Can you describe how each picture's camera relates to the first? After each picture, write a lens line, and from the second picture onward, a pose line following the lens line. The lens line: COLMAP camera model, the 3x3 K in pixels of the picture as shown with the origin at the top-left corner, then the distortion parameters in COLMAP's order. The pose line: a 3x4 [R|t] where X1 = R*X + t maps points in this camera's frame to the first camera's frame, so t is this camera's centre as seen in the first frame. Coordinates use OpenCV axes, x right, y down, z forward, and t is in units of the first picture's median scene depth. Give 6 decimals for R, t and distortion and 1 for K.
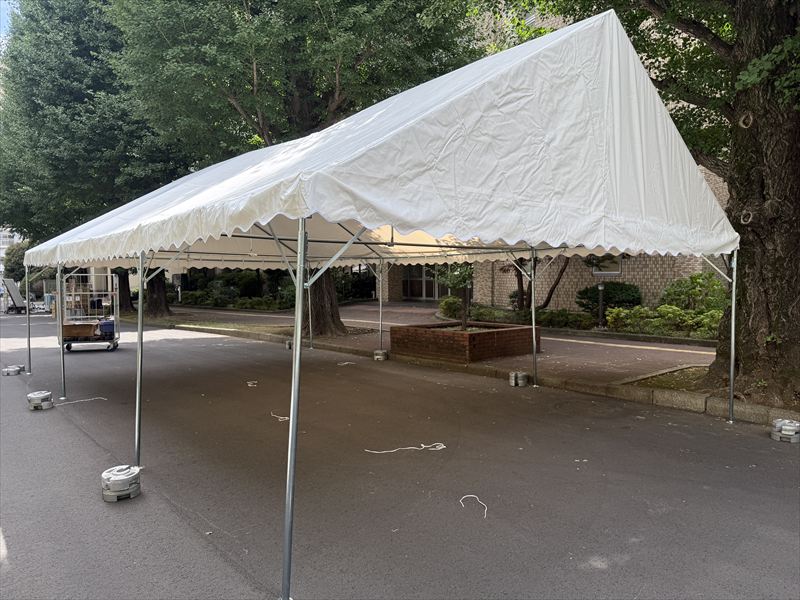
lens RADIAL K [[562.7, 0, 400.0], [0, 562.7, 296.5], [0, 0, 1]] dist [0.023429, -0.031960]
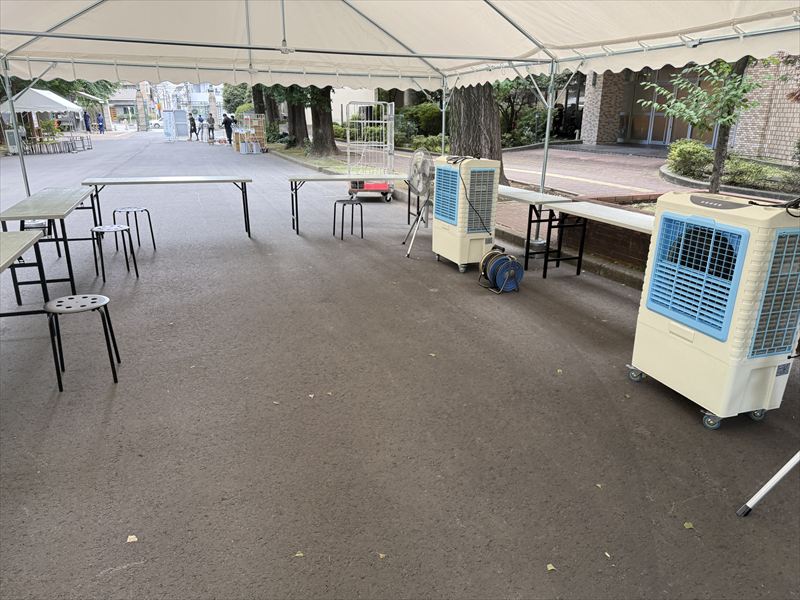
lens RADIAL K [[562.7, 0, 398.7], [0, 562.7, 303.9], [0, 0, 1]] dist [0.023429, -0.031960]
pose [[0.932225, 0.126178, -0.339168, 0.018509], [-0.023537, 0.956401, 0.291108, -0.001630], [0.361112, -0.263395, 0.894551, 0.216179]]
